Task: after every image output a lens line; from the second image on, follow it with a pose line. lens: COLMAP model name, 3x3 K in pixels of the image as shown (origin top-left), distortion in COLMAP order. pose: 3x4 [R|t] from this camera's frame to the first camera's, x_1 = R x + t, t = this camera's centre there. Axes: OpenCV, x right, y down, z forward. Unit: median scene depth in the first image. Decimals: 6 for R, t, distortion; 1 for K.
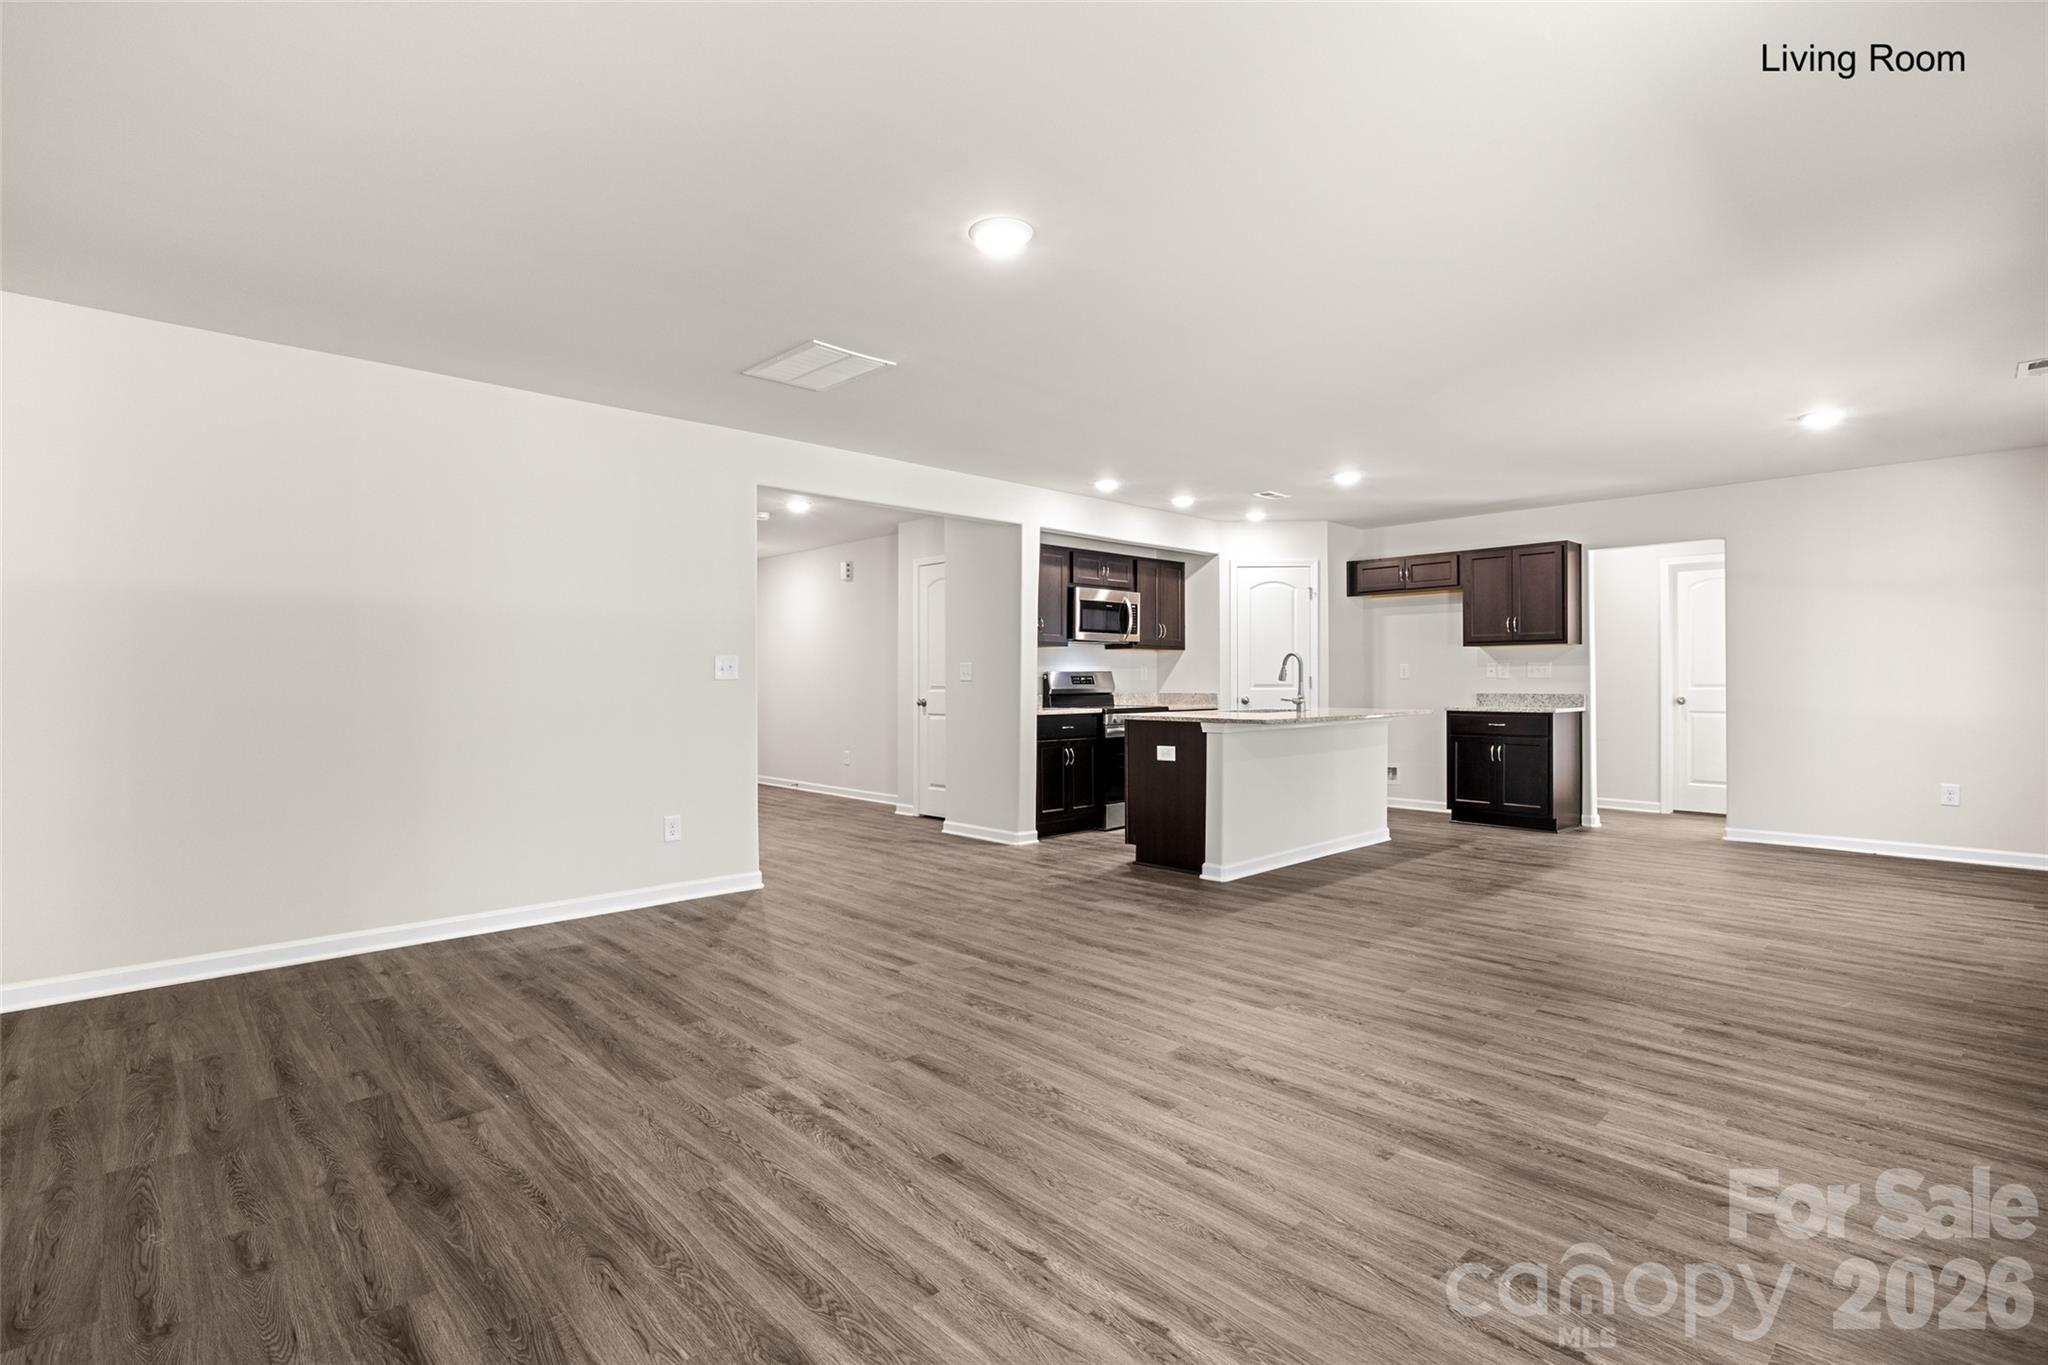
lens RADIAL K [[1043.3, 0, 1023.4], [0, 1043.3, 672.6], [0, 0, 1]] dist [0.002984, -0.000678]
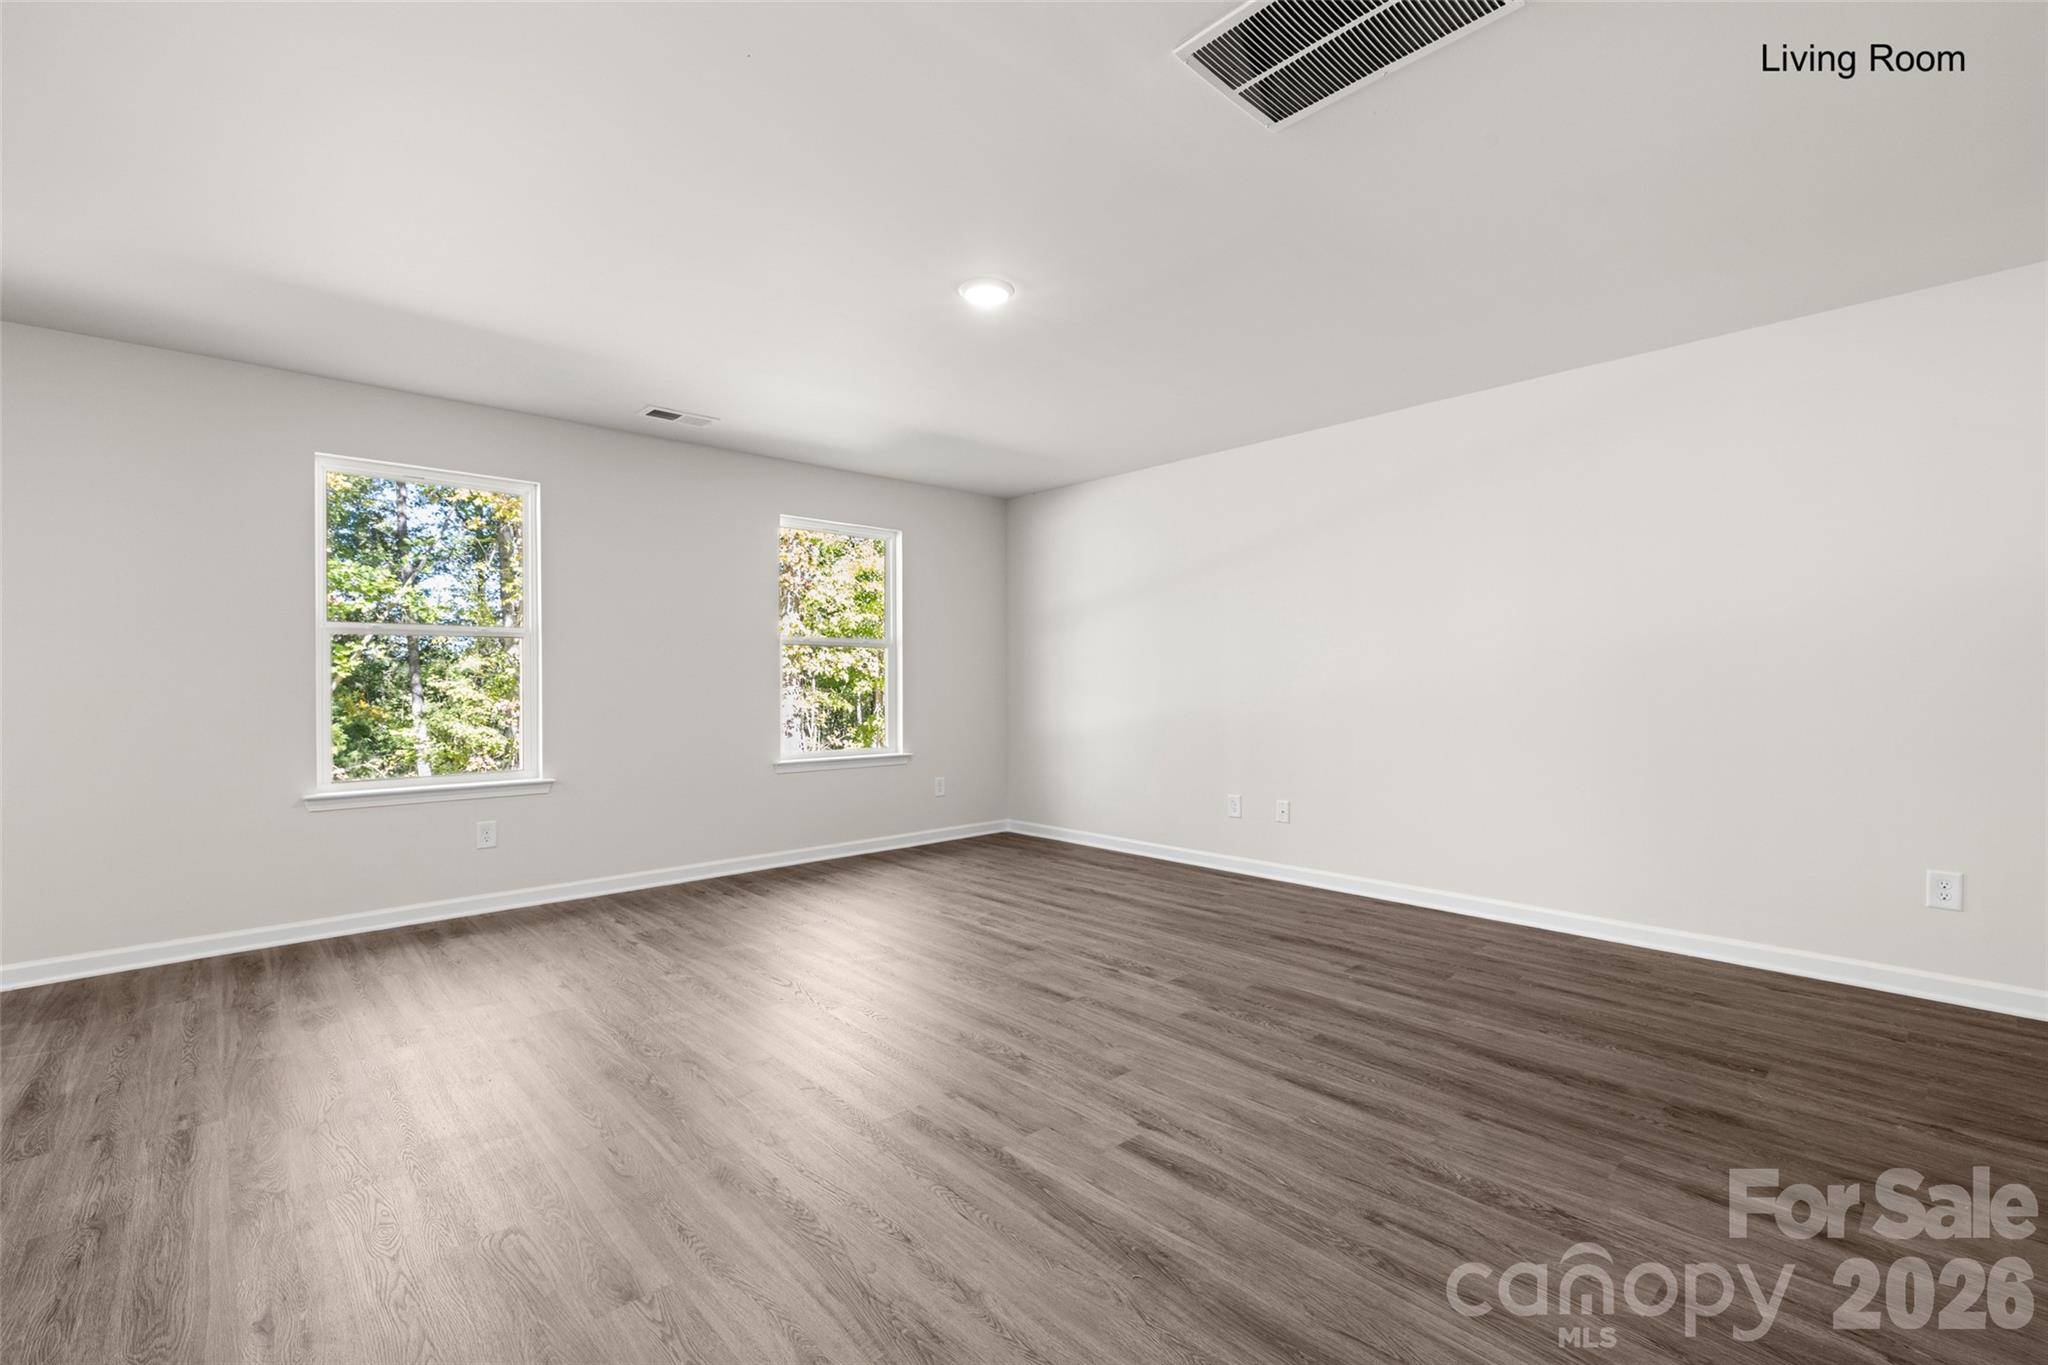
lens RADIAL K [[884.0, 0, 1022.8], [0, 884.0, 682.8], [0, 0, 1]] dist [-0.001834, 0.000133]
pose [[-0.999819, 0.007290, 0.017553, -0.077351], [0.007201, 0.999961, -0.005147, 0.016369], [-0.017590, -0.005019, -0.999833, 2.043943]]
